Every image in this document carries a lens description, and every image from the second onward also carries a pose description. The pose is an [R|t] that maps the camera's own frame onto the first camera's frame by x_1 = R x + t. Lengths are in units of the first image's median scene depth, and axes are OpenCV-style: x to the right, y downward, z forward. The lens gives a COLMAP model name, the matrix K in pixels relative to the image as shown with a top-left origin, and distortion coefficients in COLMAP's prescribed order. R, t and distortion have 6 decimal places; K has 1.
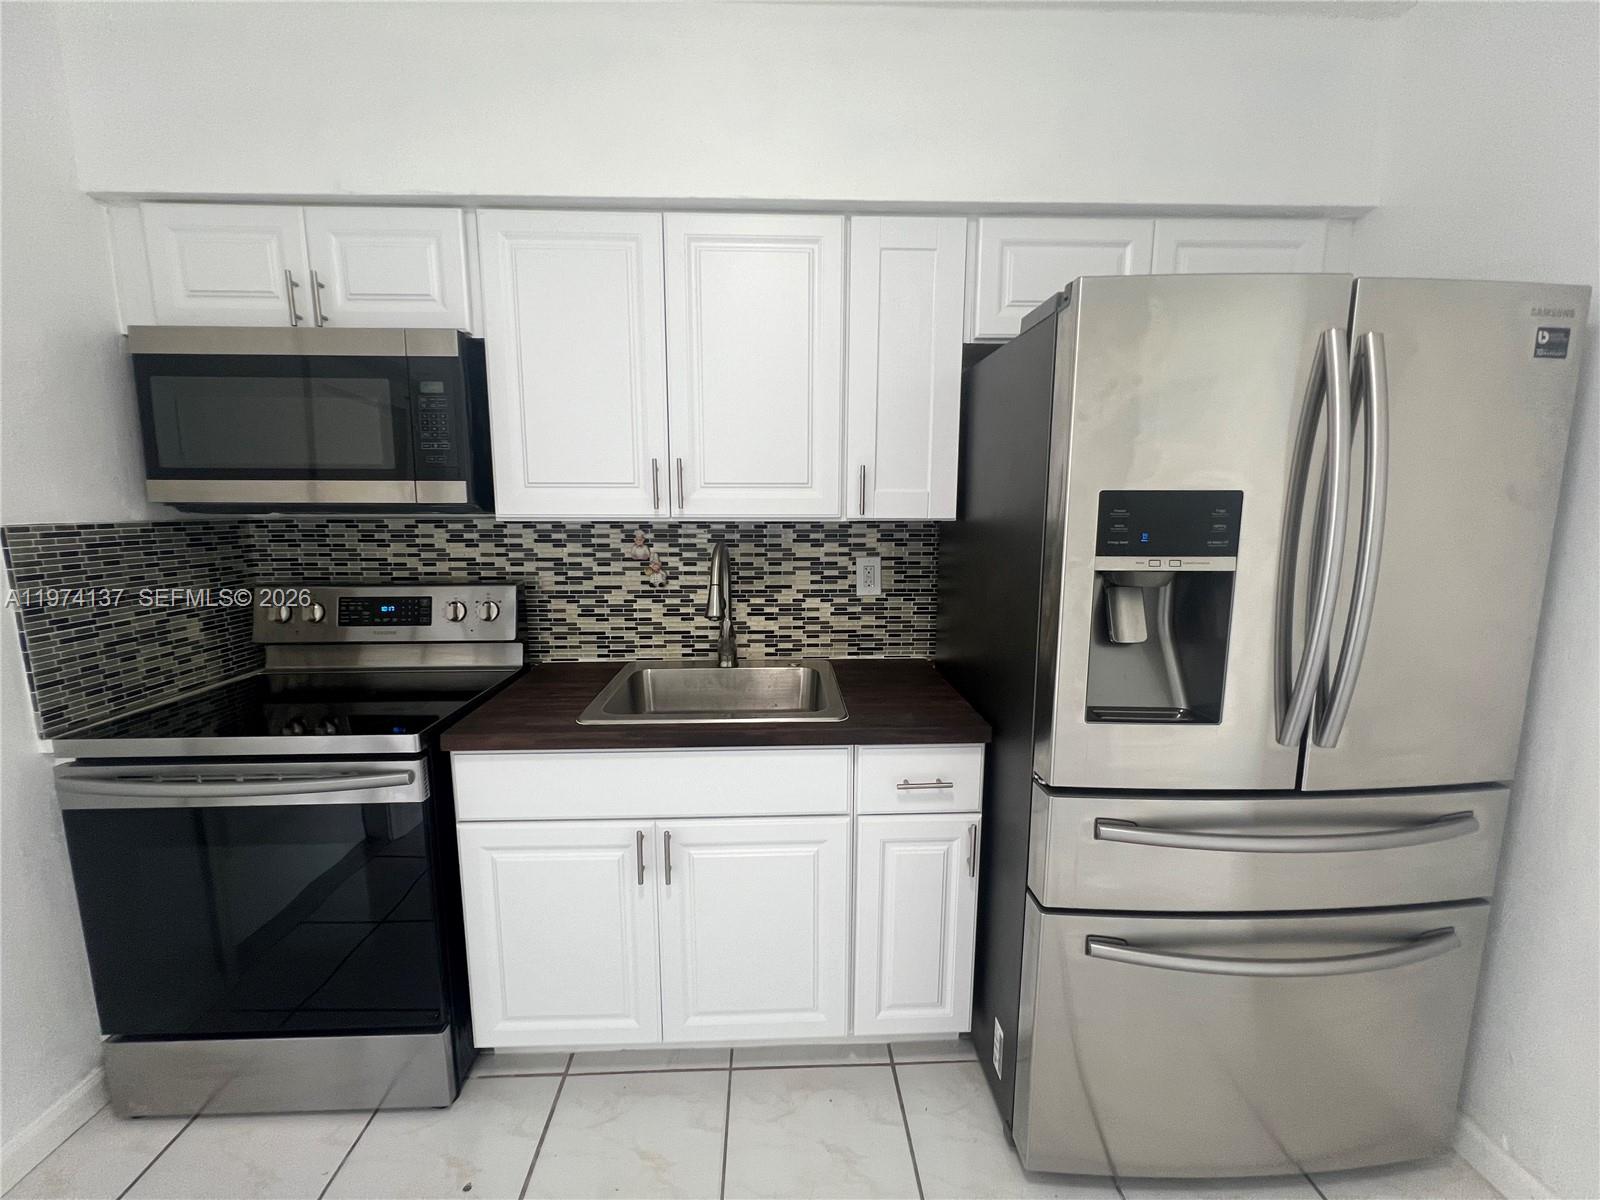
lens RADIAL K [[640.0, 0, 794.1], [0, 640.0, 594.9], [0, 0, 1]] dist [0.001299, -0.000244]
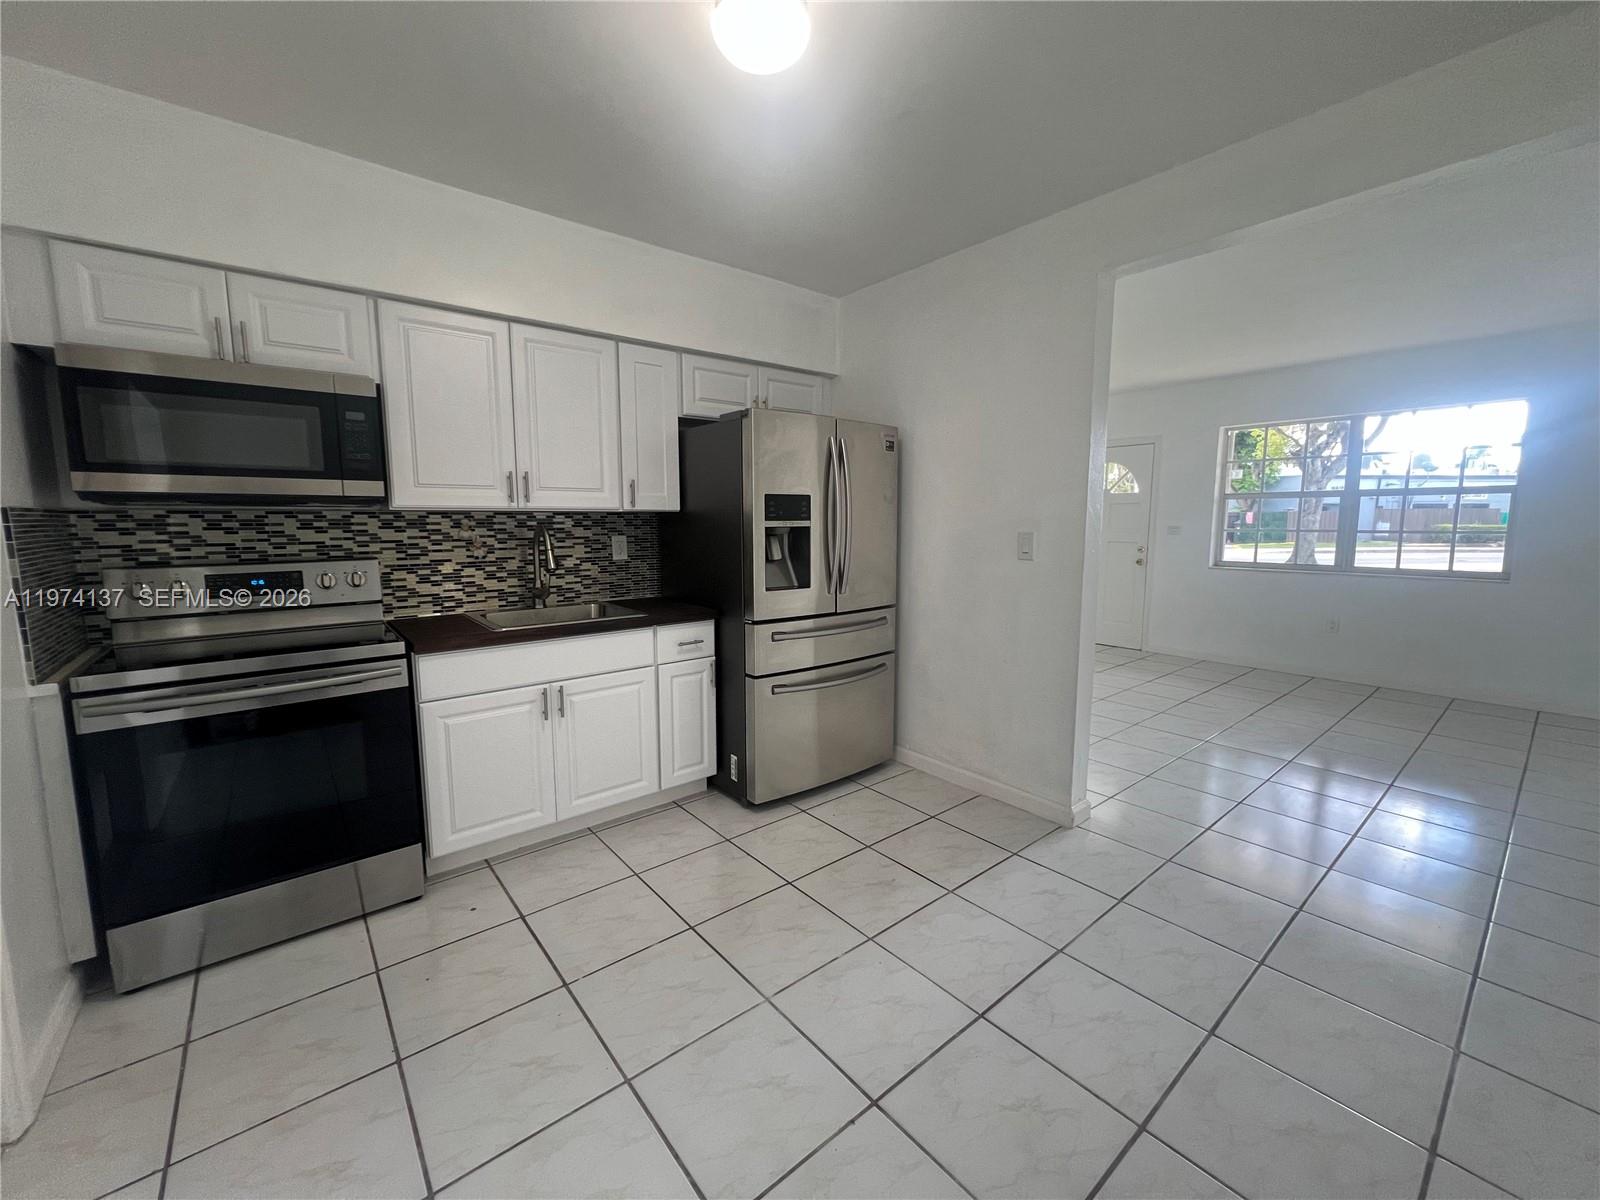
lens RADIAL K [[640.0, 0, 794.1], [0, 640.0, 594.9], [0, 0, 1]] dist [0.001299, -0.000244]
pose [[0.799624, -0.073826, 0.595945, -0.629167], [0.088248, 0.996086, 0.004987, 0.150738], [-0.593981, 0.048603, 0.803010, -0.694659]]
